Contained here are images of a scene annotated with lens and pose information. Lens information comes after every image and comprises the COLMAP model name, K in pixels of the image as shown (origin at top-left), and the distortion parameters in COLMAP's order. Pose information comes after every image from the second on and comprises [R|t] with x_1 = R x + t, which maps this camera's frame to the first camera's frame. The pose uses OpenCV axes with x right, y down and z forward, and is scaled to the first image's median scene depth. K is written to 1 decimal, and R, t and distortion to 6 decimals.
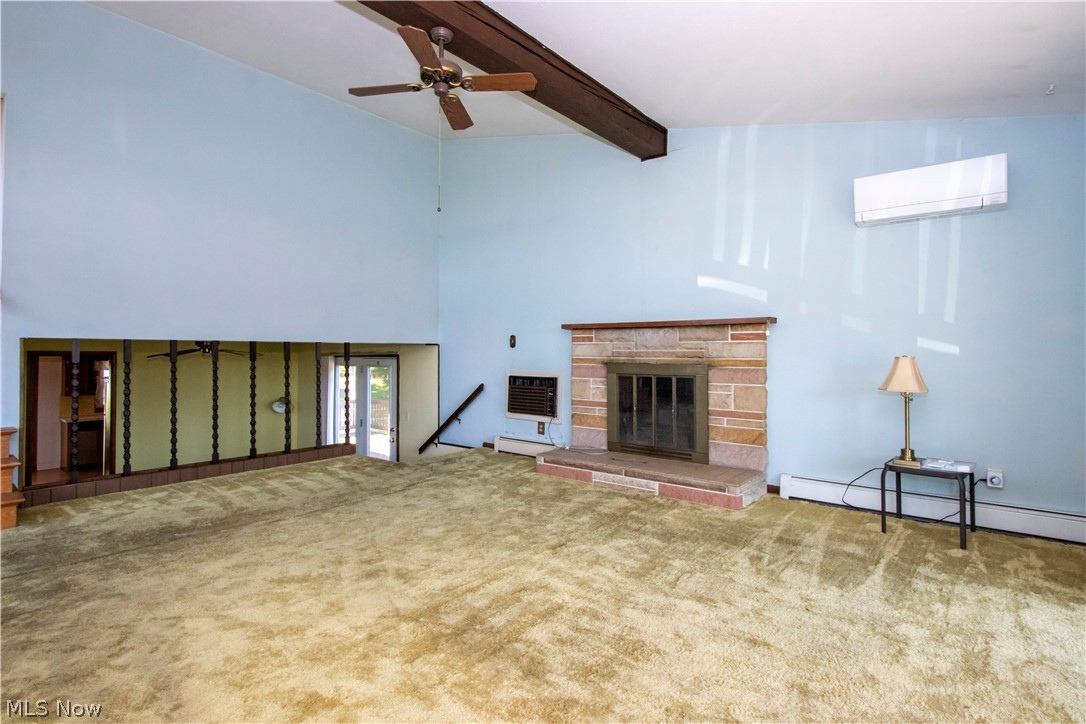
lens RADIAL K [[526.8, 0, 538.6], [0, 526.8, 351.4], [0, 0, 1]] dist [0.003383, 0.000104]
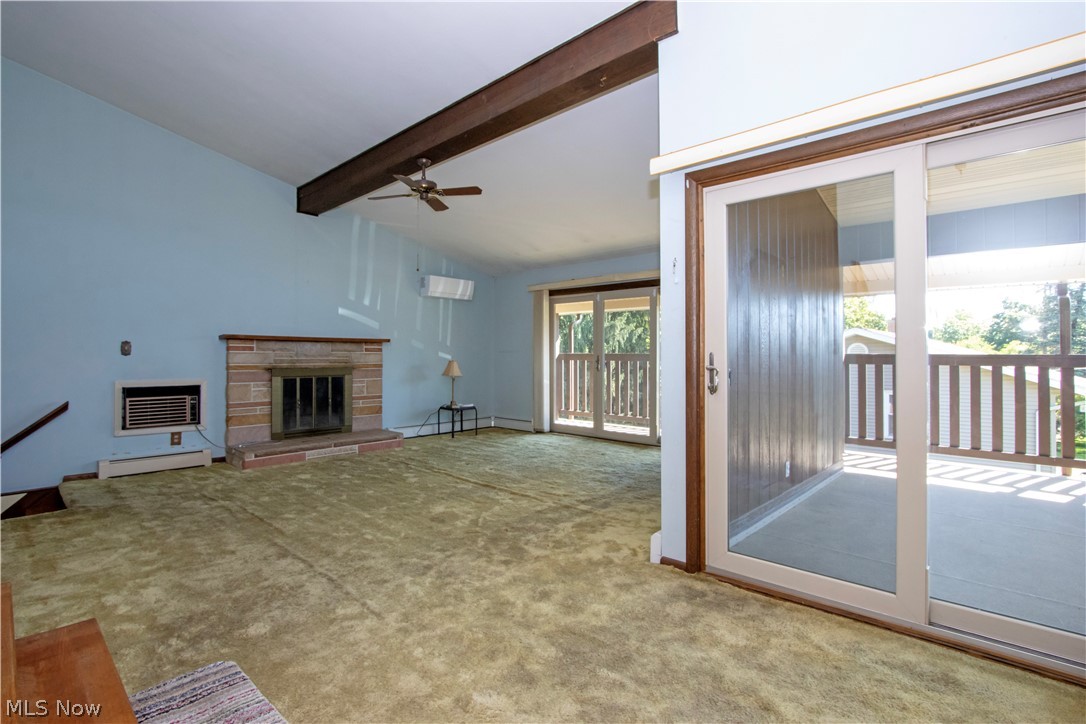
lens RADIAL K [[526.8, 0, 538.6], [0, 526.8, 351.4], [0, 0, 1]] dist [0.003383, 0.000104]
pose [[0.090732, 0.014788, 0.995766, -1.058435], [0.006936, 0.999856, -0.015481, 0.005560], [-0.995851, 0.008311, 0.090616, 0.290036]]
